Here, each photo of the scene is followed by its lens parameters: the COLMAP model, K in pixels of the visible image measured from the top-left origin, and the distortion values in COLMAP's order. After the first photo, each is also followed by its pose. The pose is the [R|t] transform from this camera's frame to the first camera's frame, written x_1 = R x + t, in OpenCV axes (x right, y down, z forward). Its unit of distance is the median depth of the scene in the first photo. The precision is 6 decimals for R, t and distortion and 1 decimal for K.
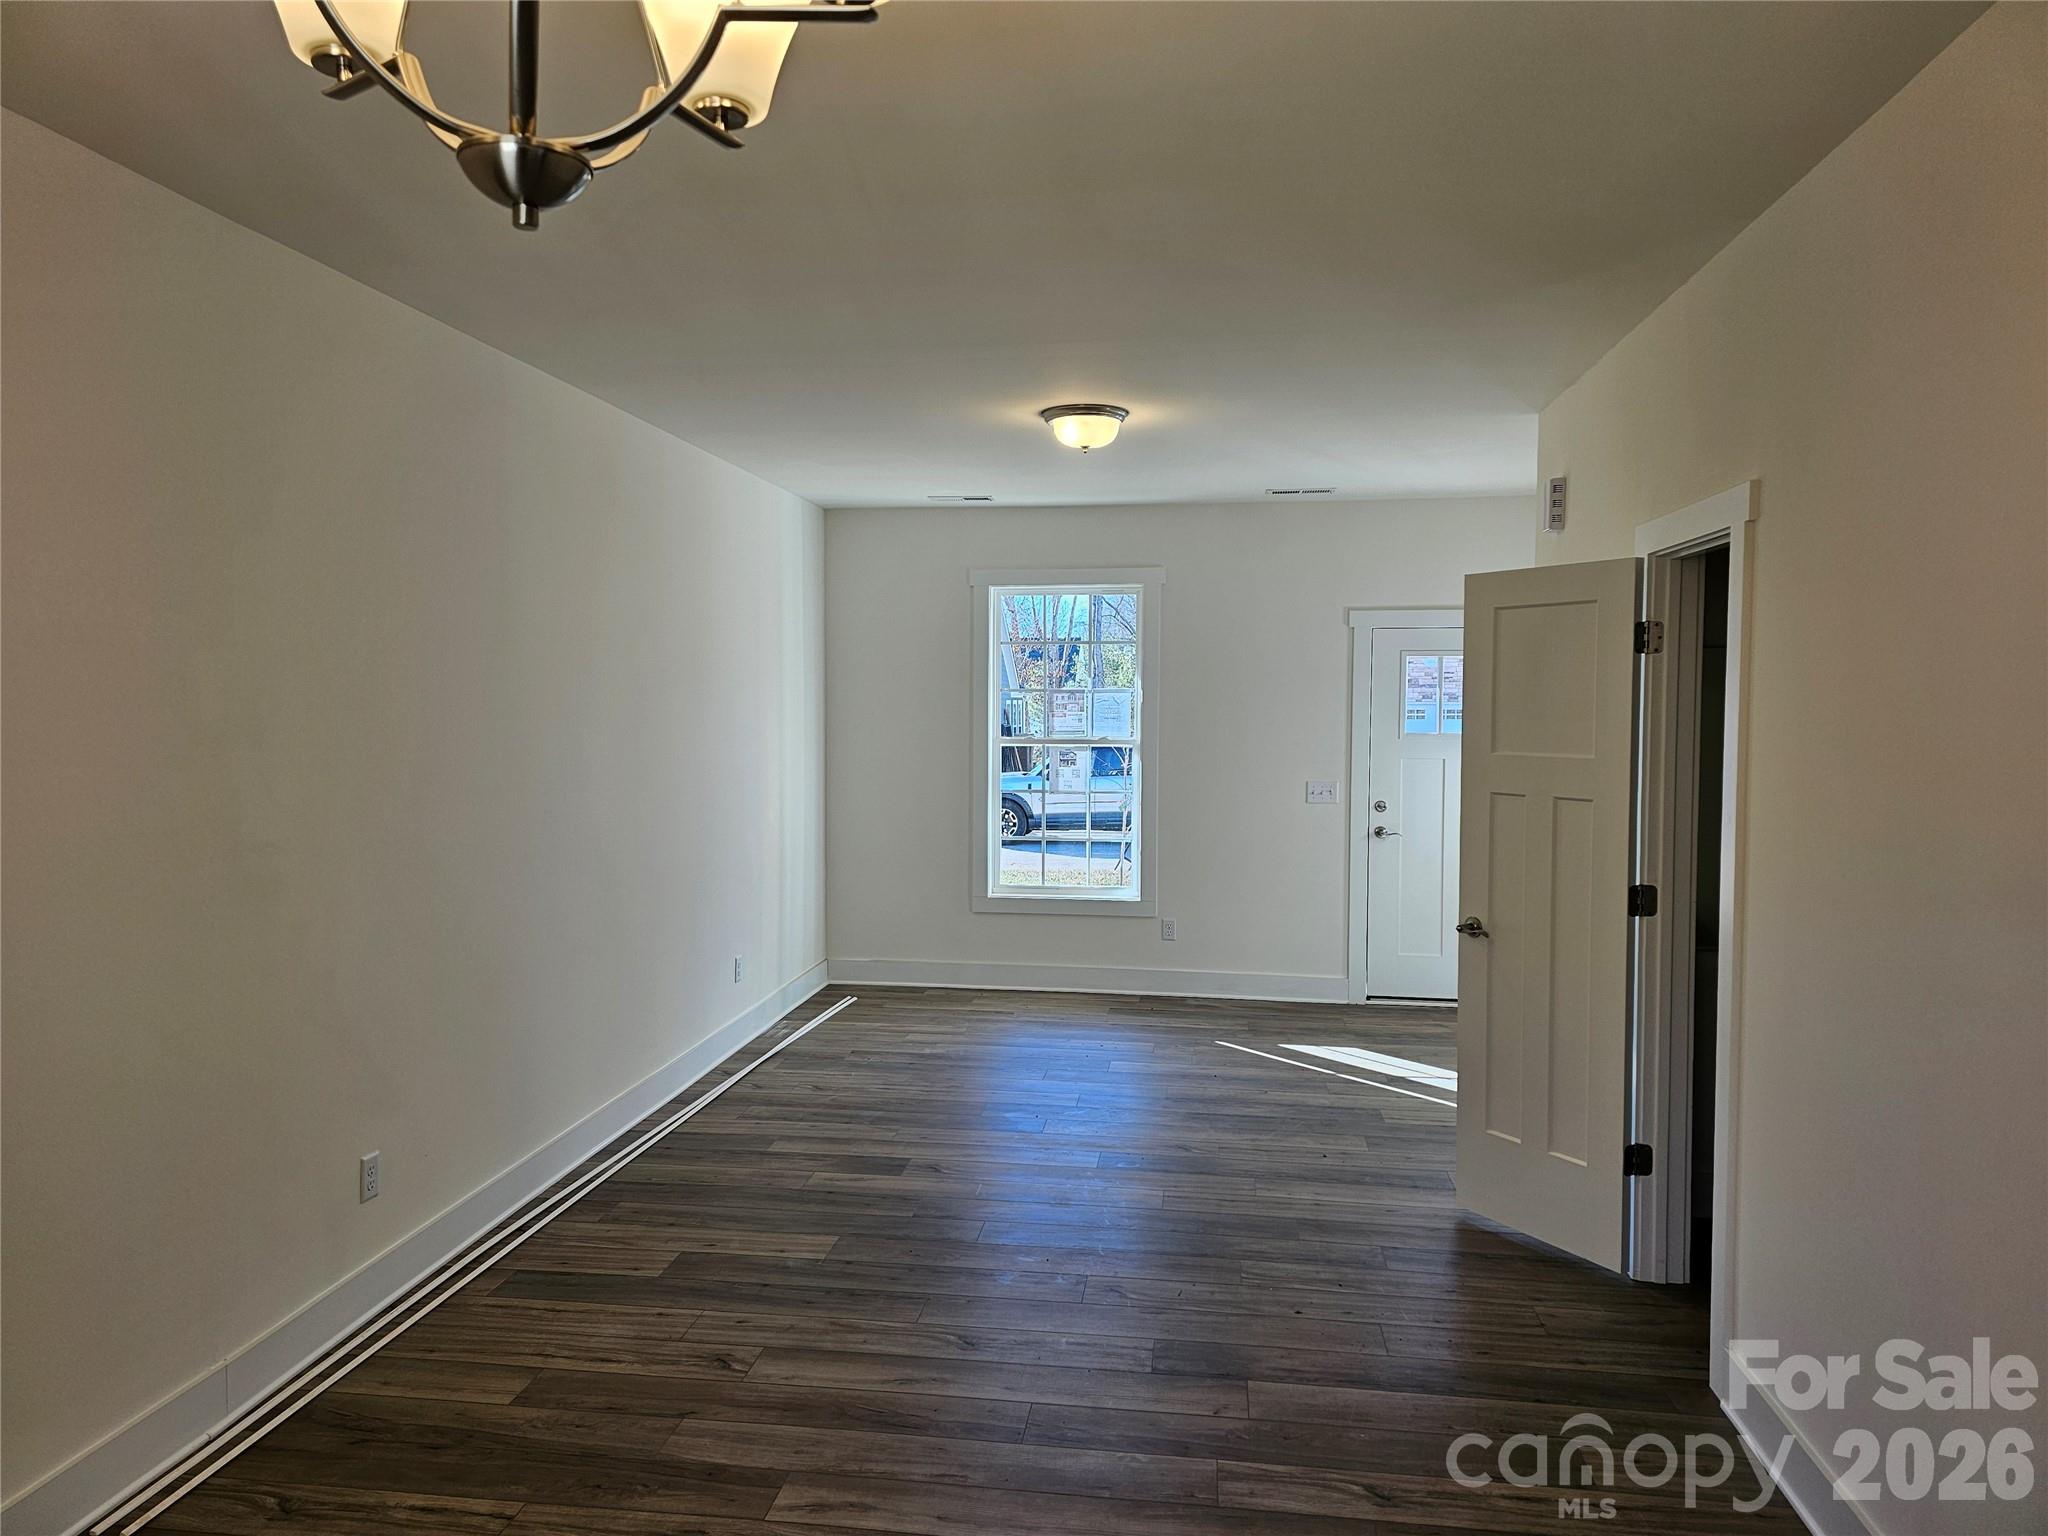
lens RADIAL K [[1384.6, 0, 1023.1], [0, 1384.6, 766.1], [0, 0, 1]] dist [-0.000312, -0.001136]
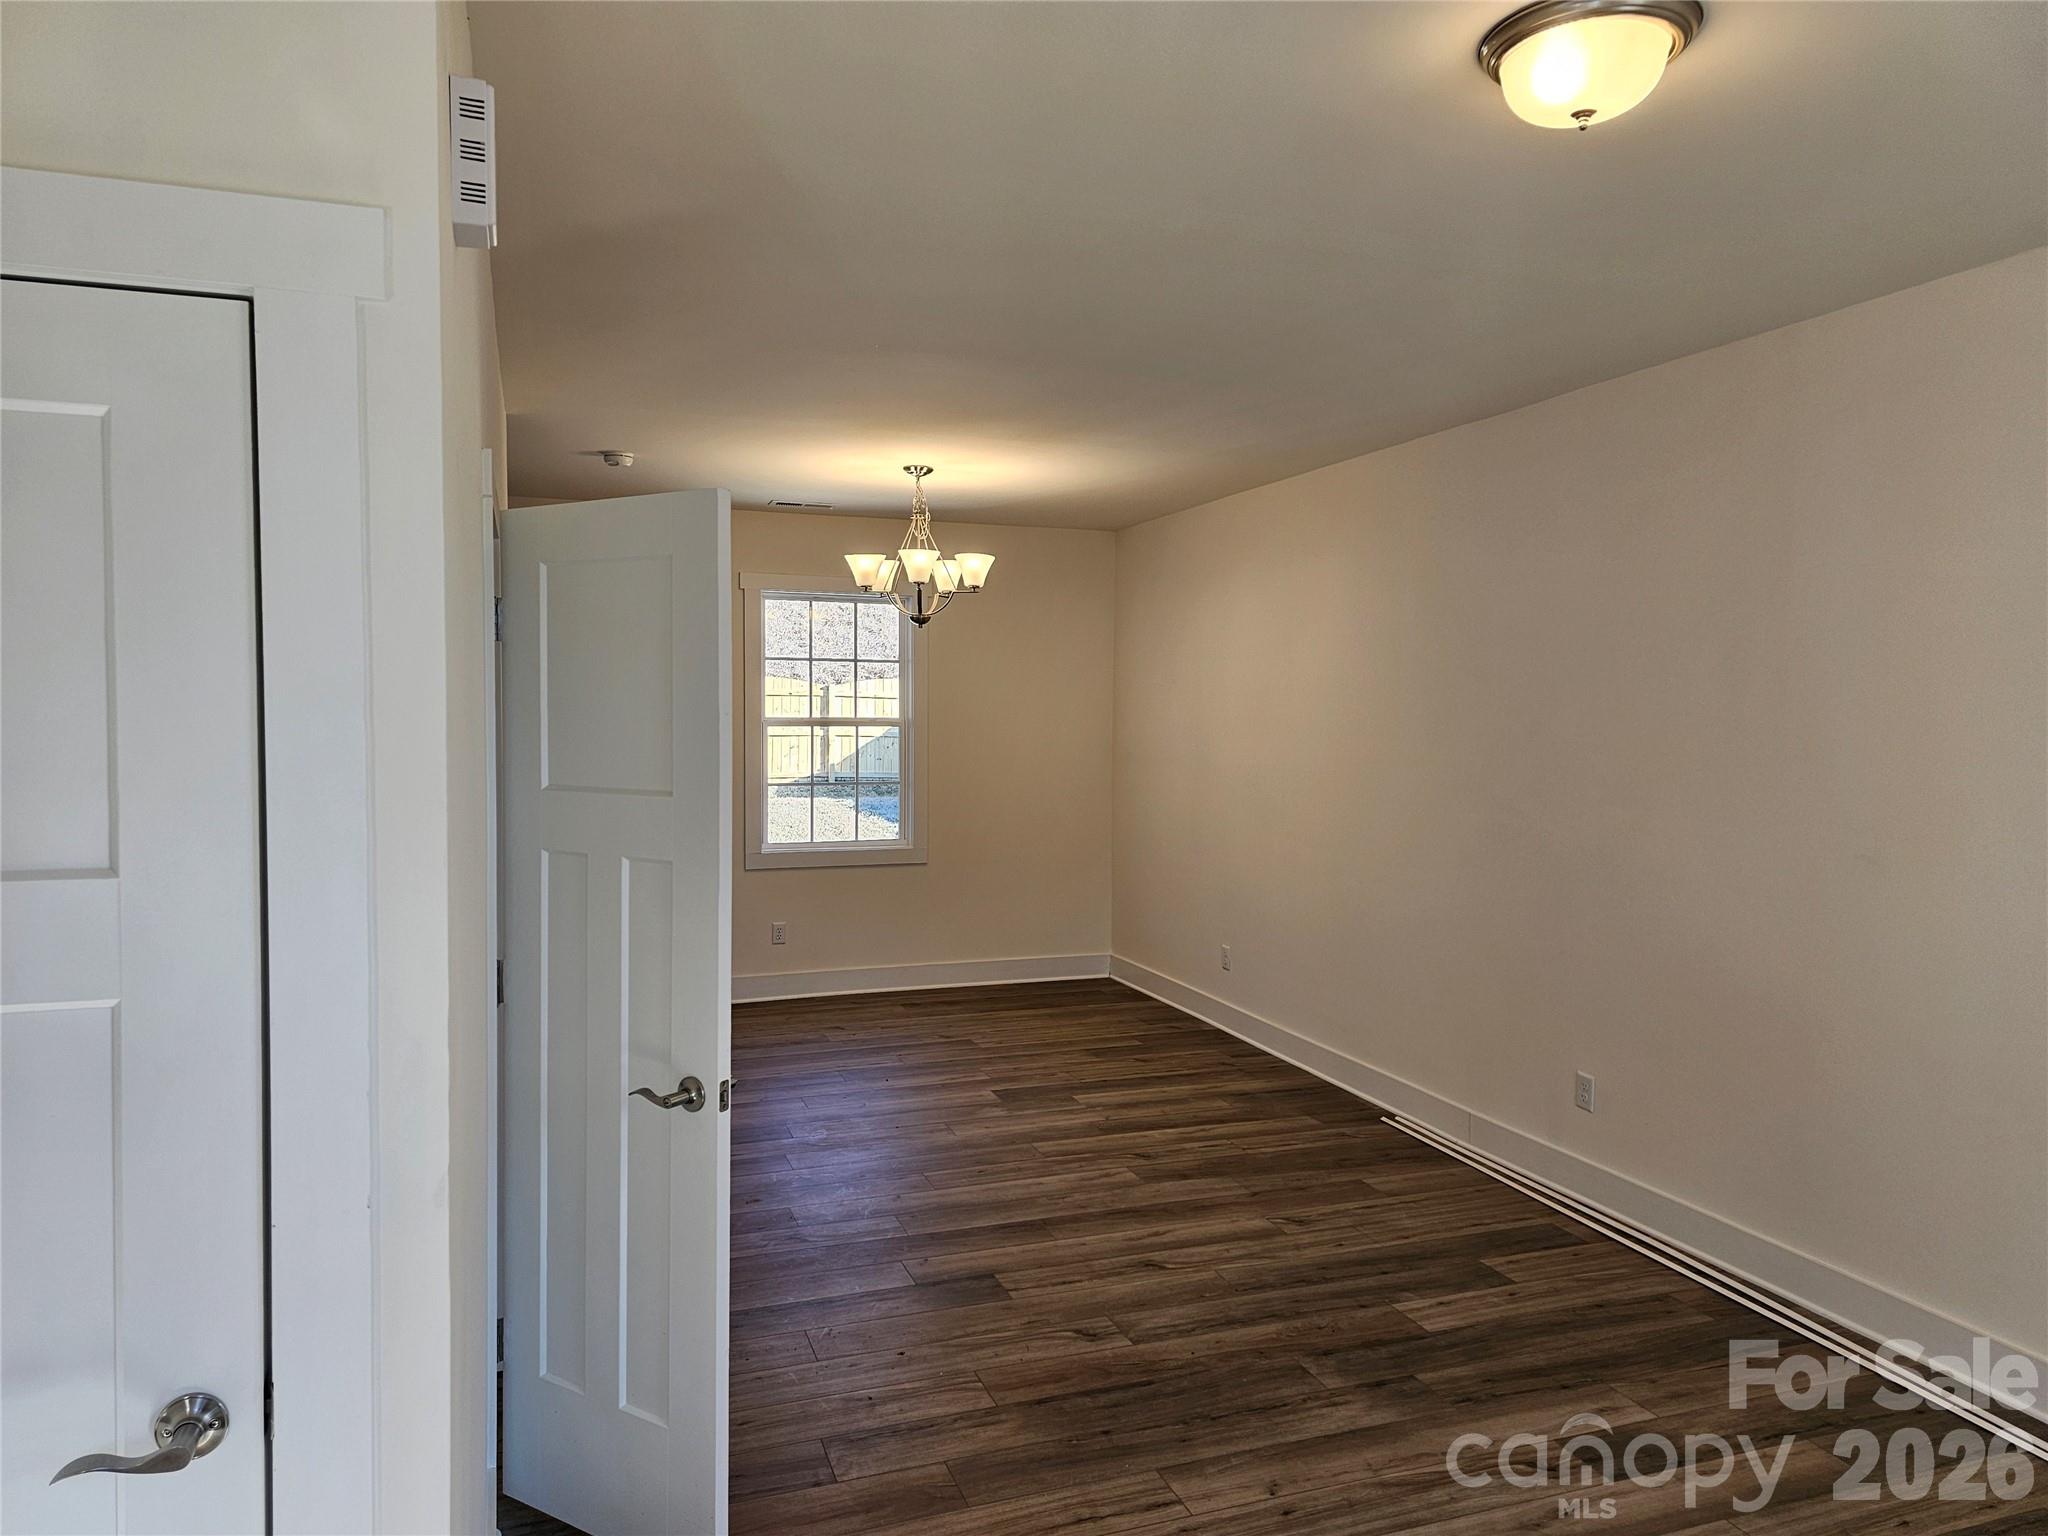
lens RADIAL K [[1384.6, 0, 1024.0], [0, 1384.6, 764.9], [0, 0, 1]] dist [-0.000312, -0.001136]
pose [[-0.889282, 0.014800, -0.457120, 0.549046], [-0.026355, 0.996157, 0.083522, -0.091801], [0.456600, 0.086322, -0.885475, 1.830730]]
